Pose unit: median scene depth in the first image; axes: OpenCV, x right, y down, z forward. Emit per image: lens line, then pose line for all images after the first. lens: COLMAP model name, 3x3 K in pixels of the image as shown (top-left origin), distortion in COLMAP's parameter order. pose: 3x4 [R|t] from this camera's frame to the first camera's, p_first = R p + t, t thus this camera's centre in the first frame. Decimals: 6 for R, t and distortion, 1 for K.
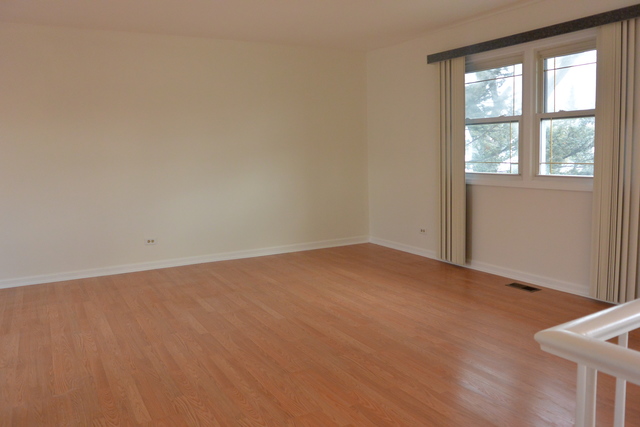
lens RADIAL K [[496.0, 0, 319.8], [0, 496.0, 214.8], [0, 0, 1]] dist [-0.001501, -0.001983]
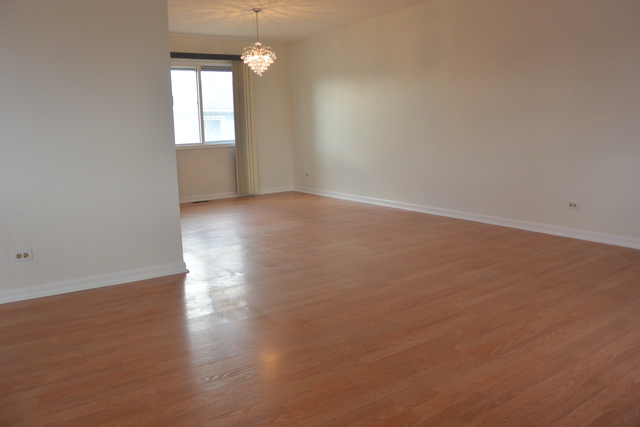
lens RADIAL K [[522.0, 0, 319.7], [0, 522.0, 213.9], [0, 0, 1]] dist [-0.092130, 0.029963]
pose [[0.021357, 0.160020, -0.986883, 0.676276], [-0.095121, 0.982955, 0.157324, -0.034420], [0.995237, 0.090513, 0.036214, 0.751231]]
